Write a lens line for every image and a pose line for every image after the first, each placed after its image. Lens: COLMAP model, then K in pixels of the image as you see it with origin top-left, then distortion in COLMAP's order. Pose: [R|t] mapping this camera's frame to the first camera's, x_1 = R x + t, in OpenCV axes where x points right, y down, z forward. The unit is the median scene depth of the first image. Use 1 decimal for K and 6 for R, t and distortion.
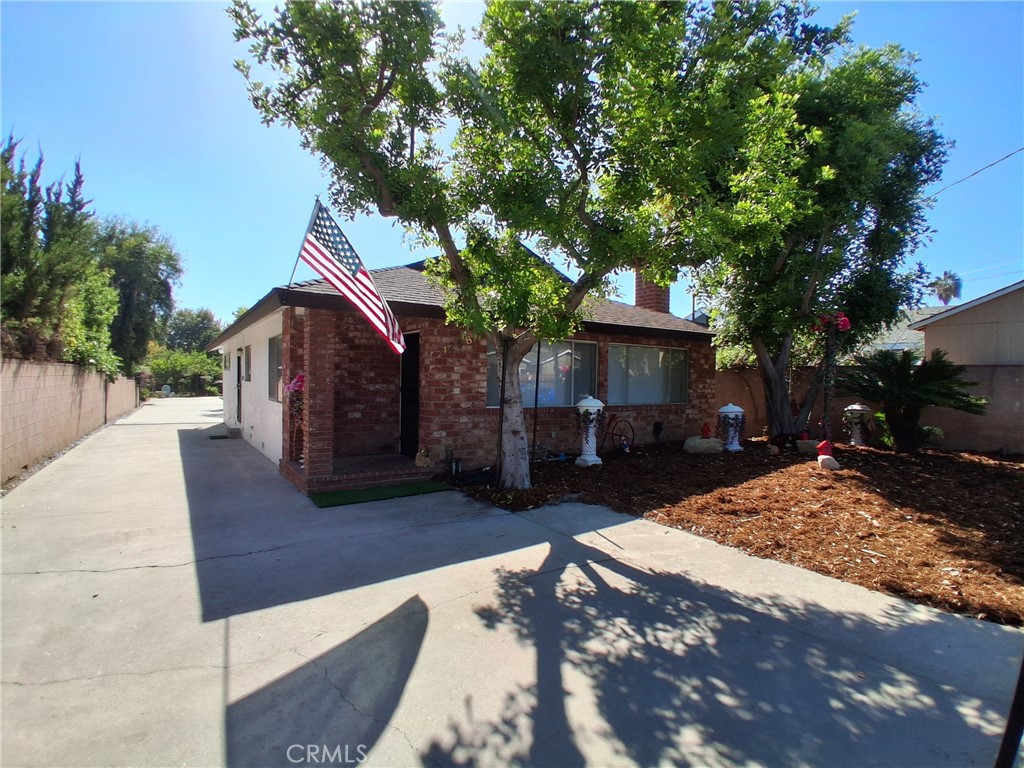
lens RADIAL K [[508.0, 0, 518.4], [0, 508.0, 392.4], [0, 0, 1]] dist [0.022360, -0.057623]
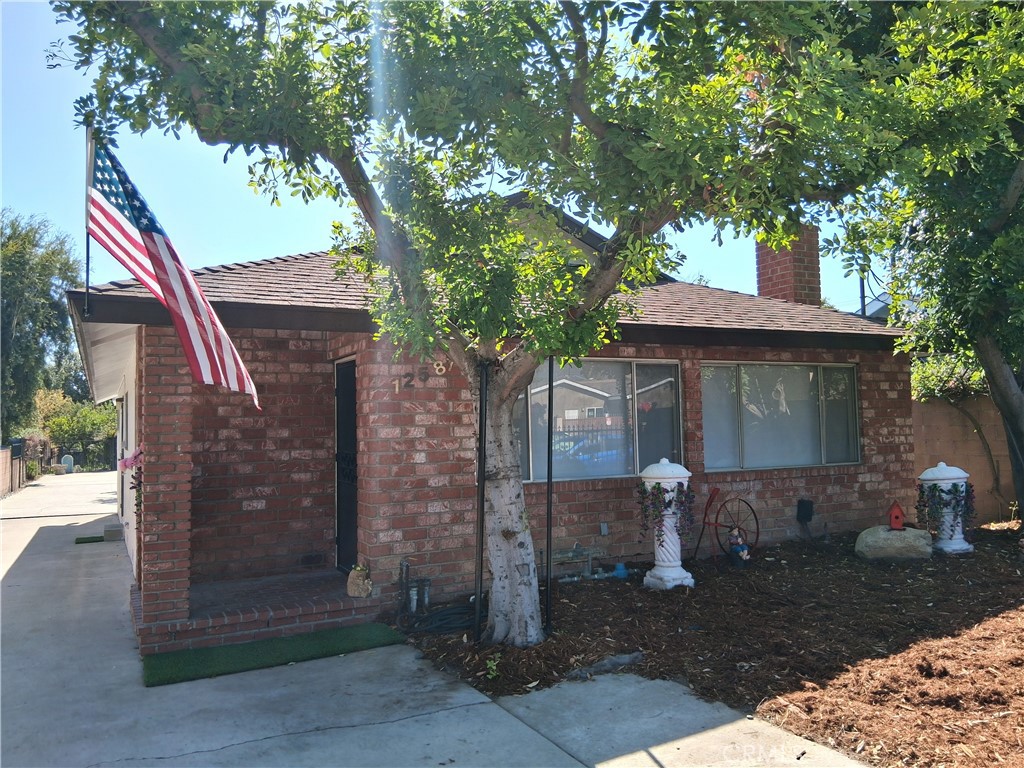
lens RADIAL K [[773.9, 0, 507.1], [0, 773.9, 389.4], [0, 0, 1]] dist [0.122283, -0.193164]
pose [[0.992001, -0.043402, -0.118536, 0.080197], [0.034572, 0.996541, -0.075565, -0.009857], [0.121406, 0.070862, 0.990070, 0.146078]]
